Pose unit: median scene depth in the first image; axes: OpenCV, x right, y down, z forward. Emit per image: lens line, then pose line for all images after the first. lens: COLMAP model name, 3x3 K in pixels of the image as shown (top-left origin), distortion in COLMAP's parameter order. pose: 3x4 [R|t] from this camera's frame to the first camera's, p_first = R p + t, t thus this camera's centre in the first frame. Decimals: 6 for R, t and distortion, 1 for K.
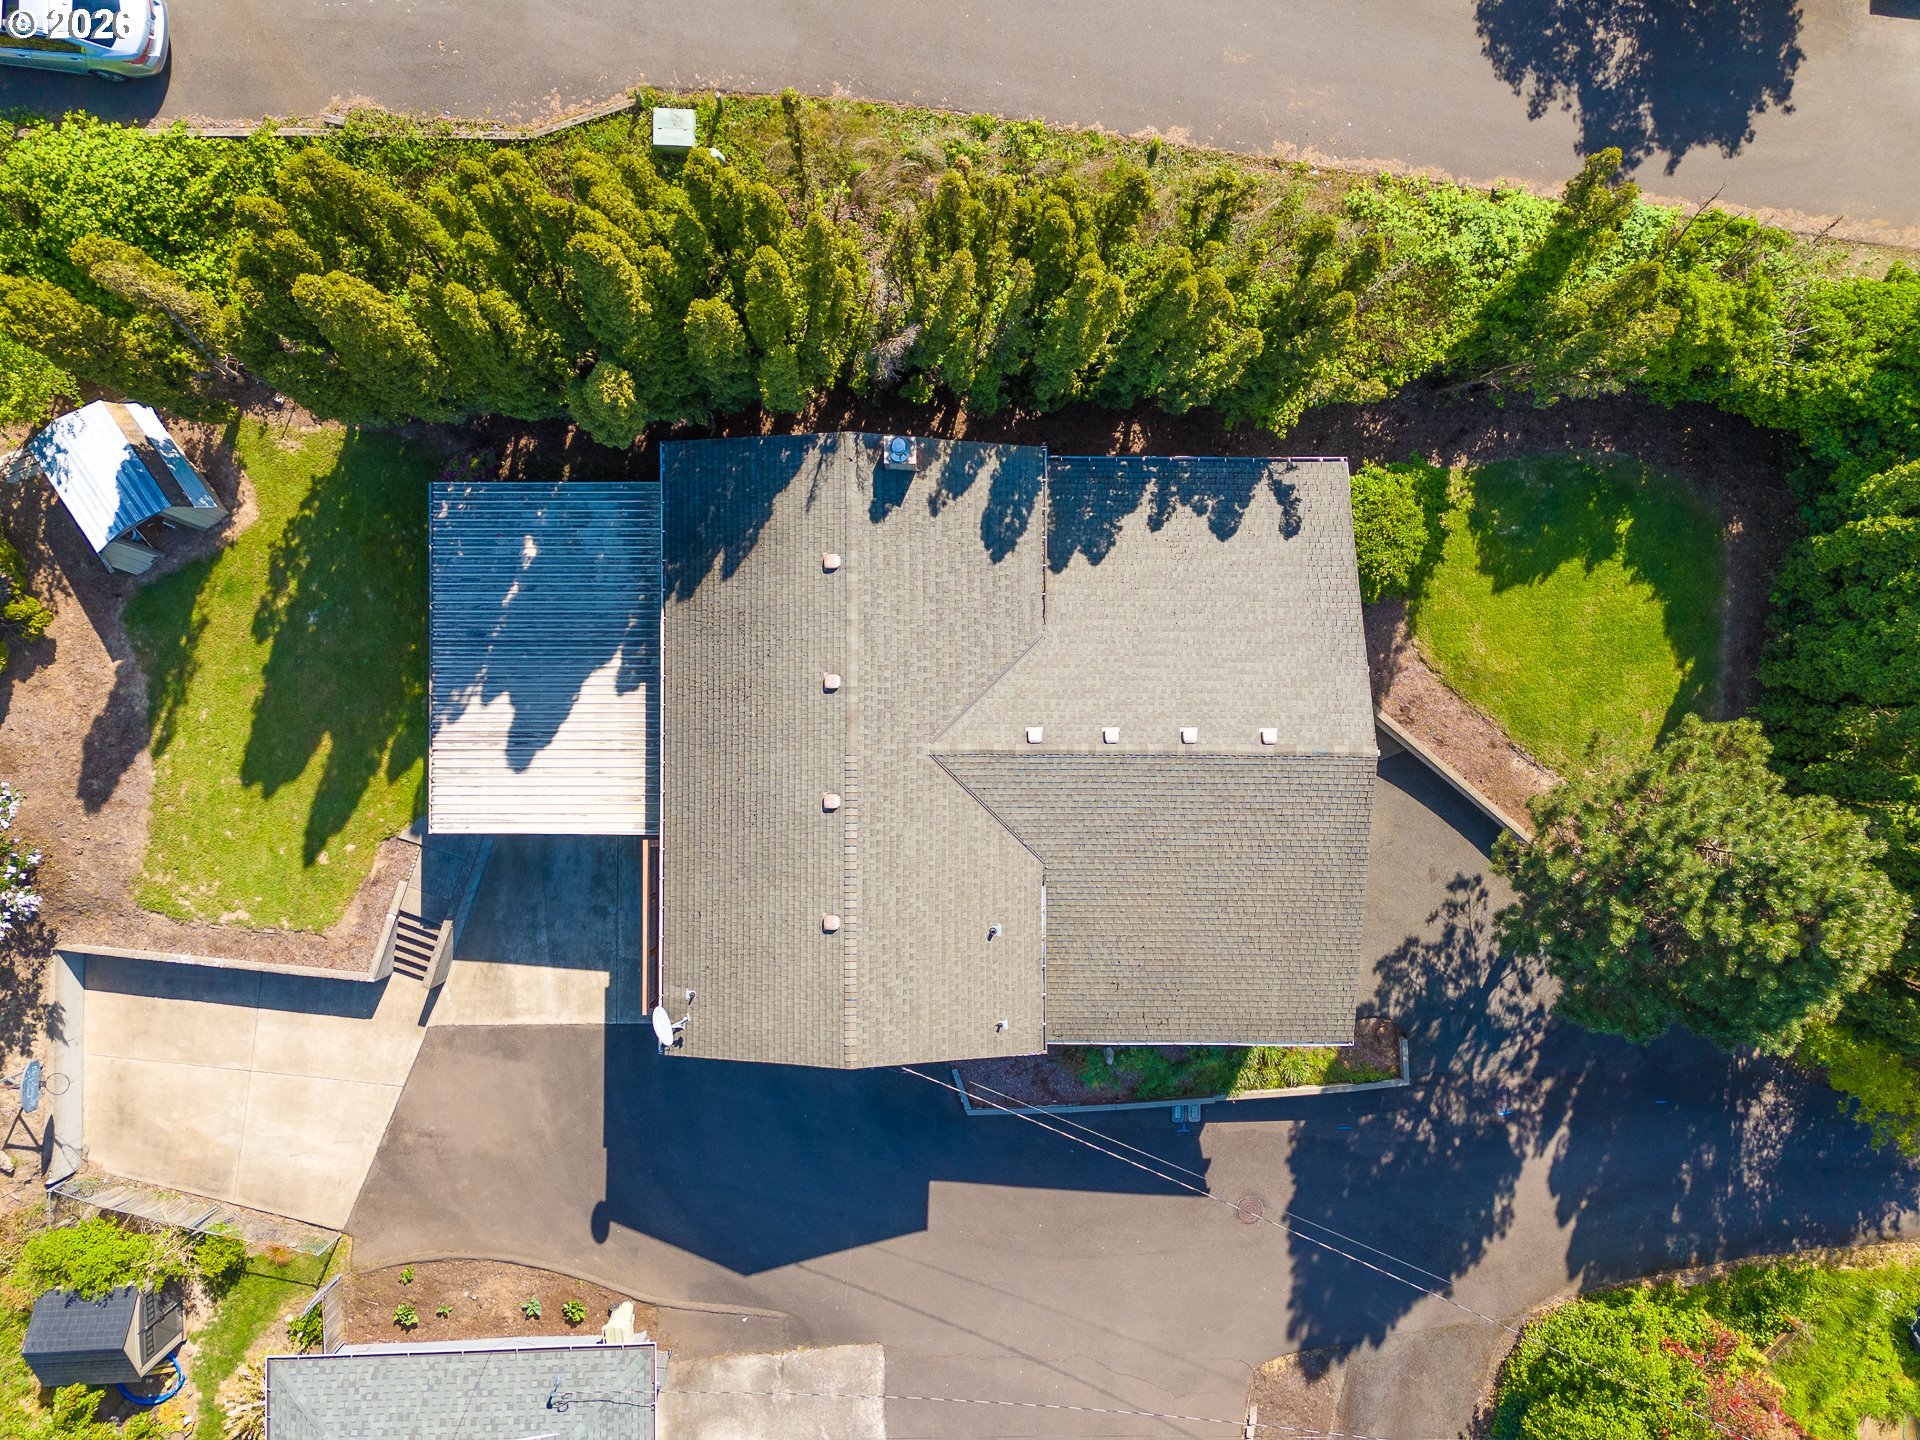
lens RADIAL K [[1396.6, 0, 964.2], [0, 1396.6, 716.3], [0, 0, 1]] dist [0.070188, -0.059562]
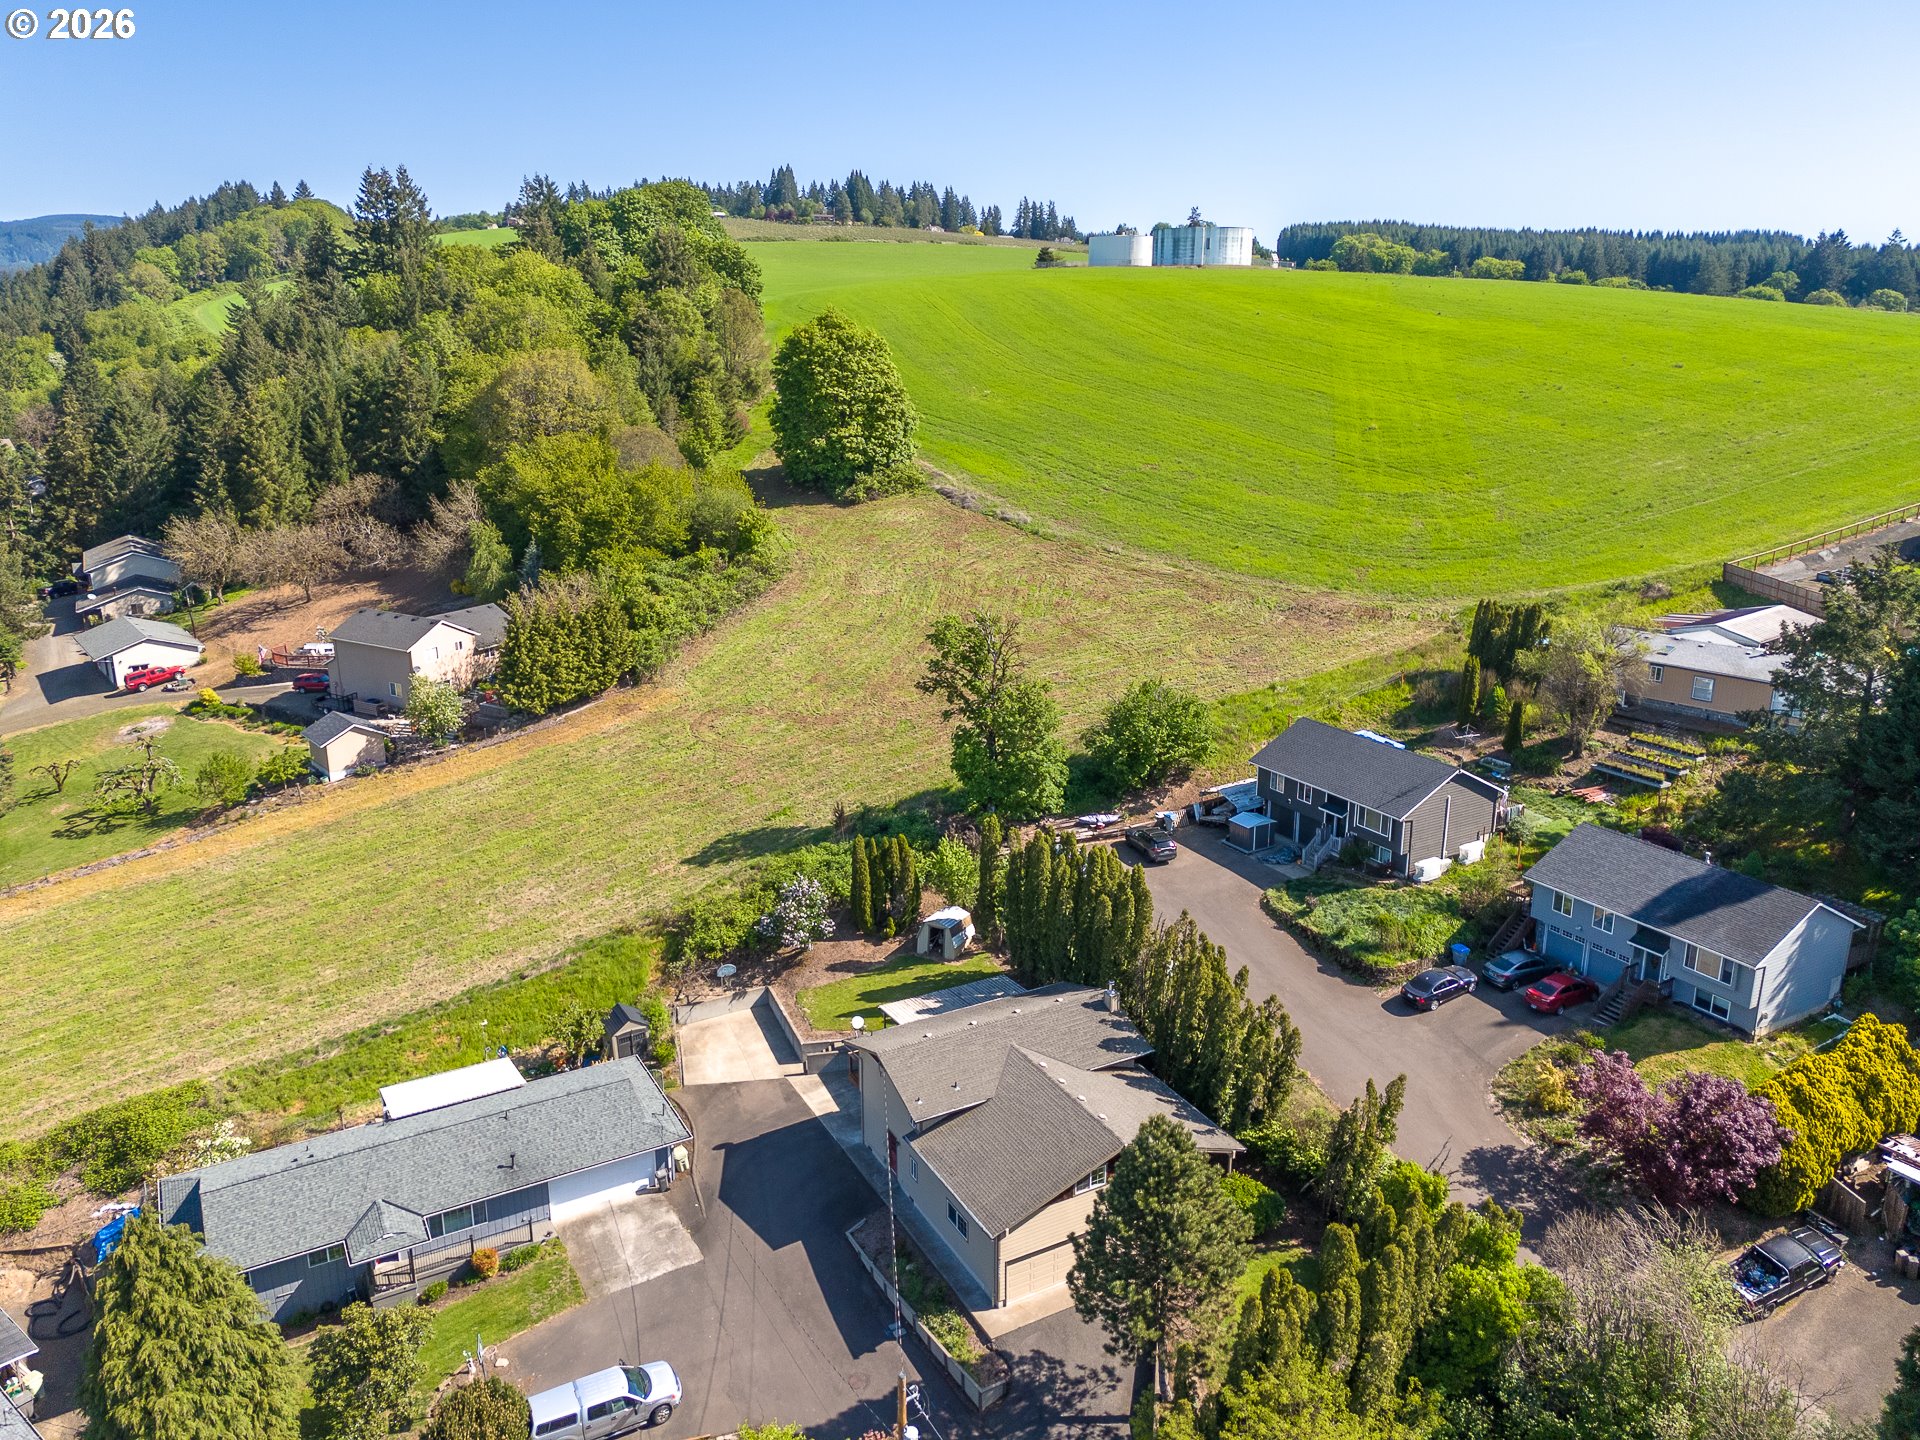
lens RADIAL K [[1396.6, 0, 962.7], [0, 1396.6, 715.8], [0, 0, 1]] dist [0.070188, -0.059562]
pose [[0.478971, 0.222450, -0.849178, 1.544725], [-0.877702, 0.137972, -0.458916, 0.941576], [0.015077, 0.965132, 0.261329, -0.111073]]
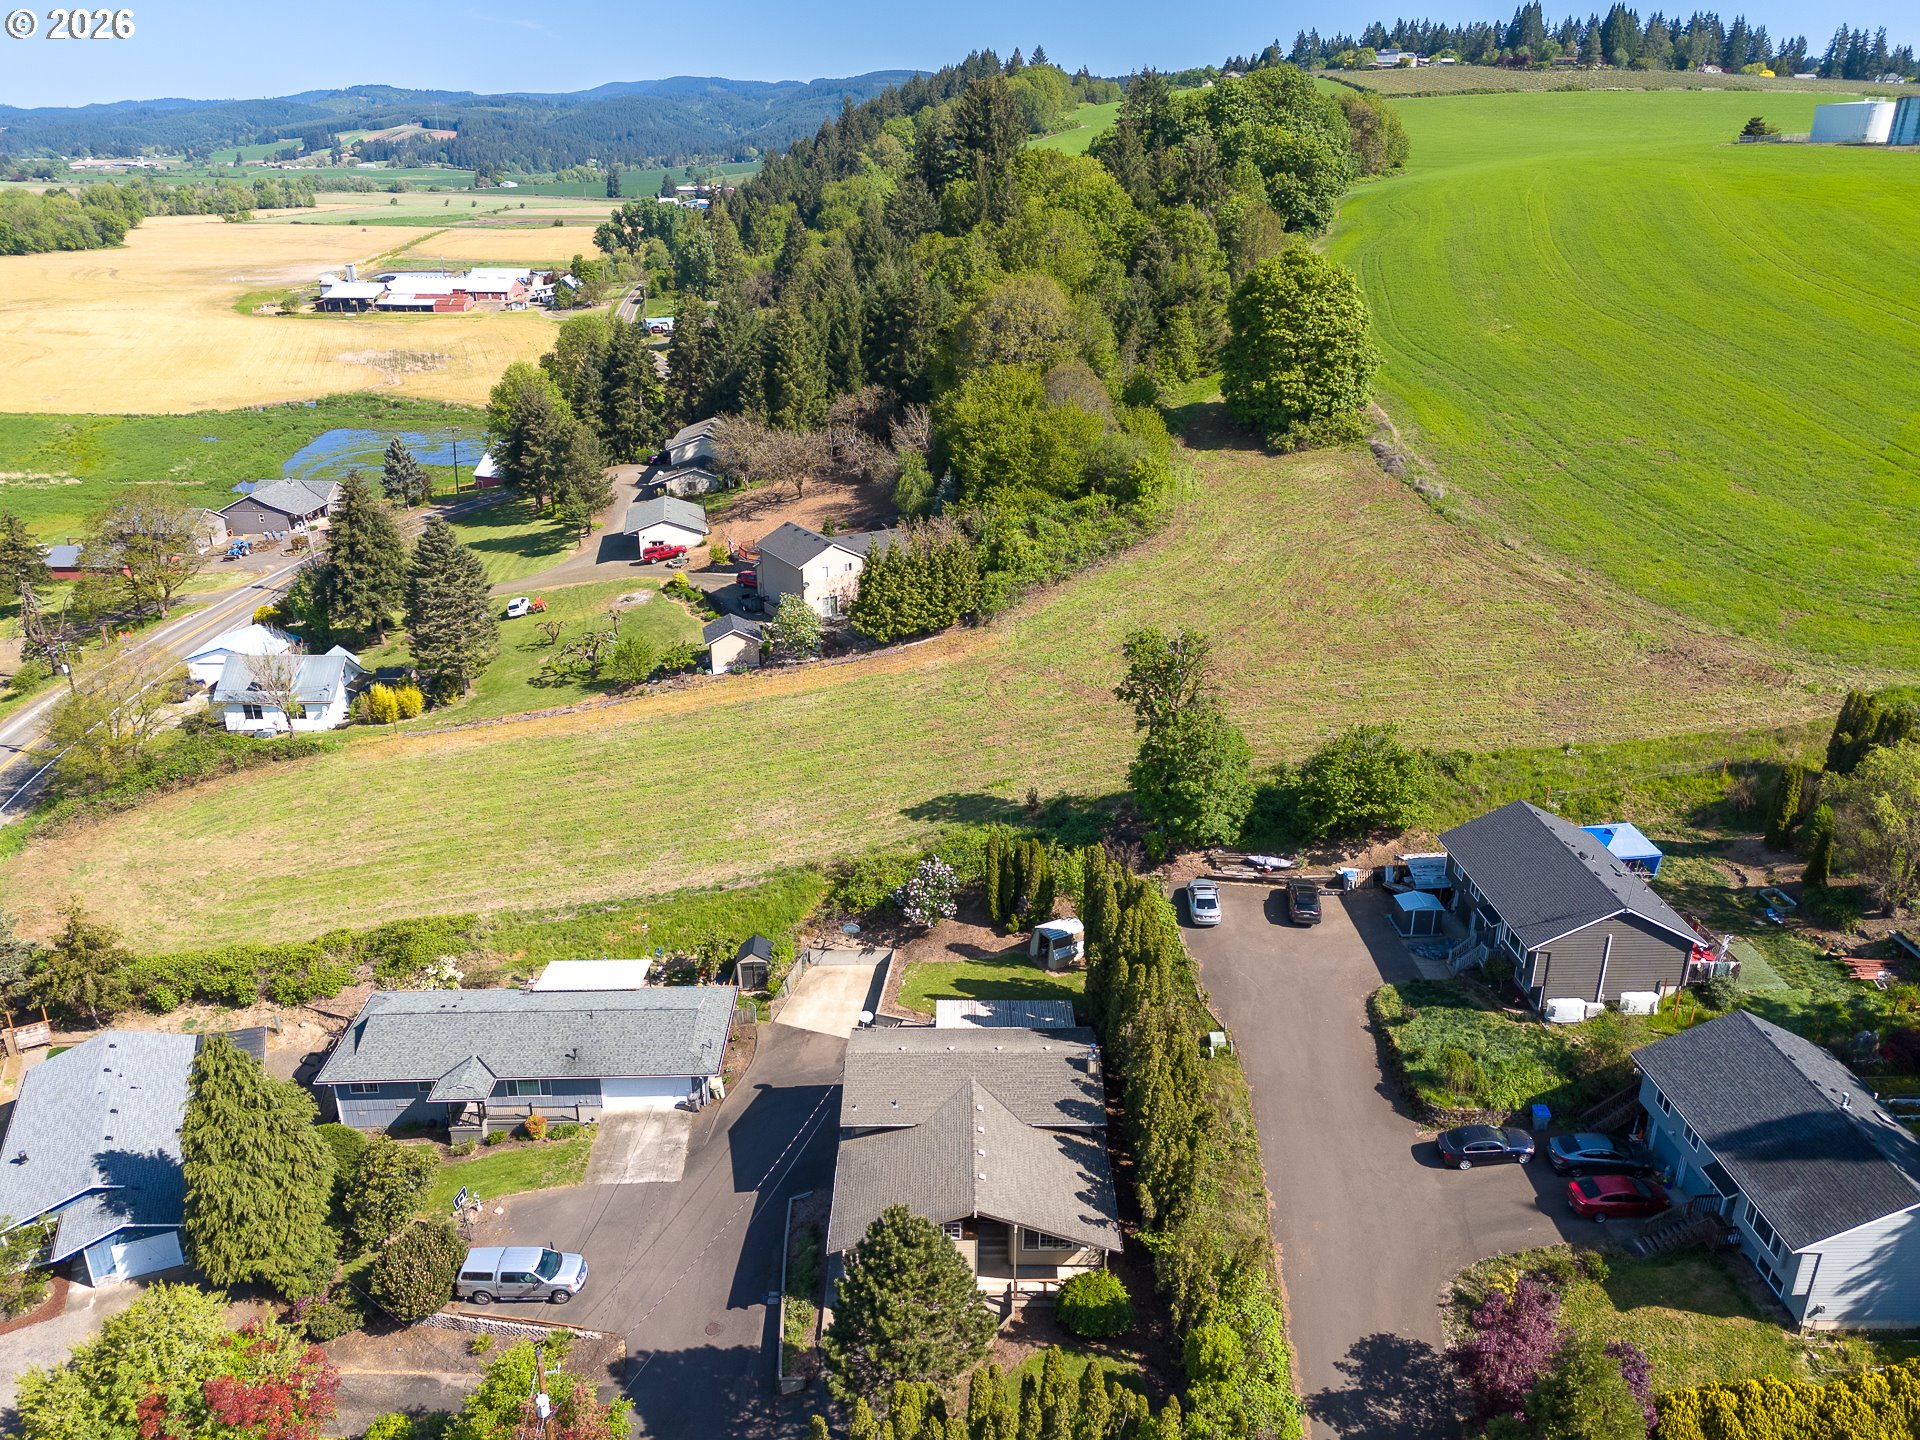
lens RADIAL K [[1396.6, 0, 961.3], [0, 1396.6, 720.4], [0, 0, 1]] dist [0.070188, -0.059562]
pose [[0.013233, 0.351337, -0.936156, 1.763239], [-0.999912, 0.005885, -0.011926, 0.061725], [0.001319, 0.936231, 0.351383, -0.376342]]
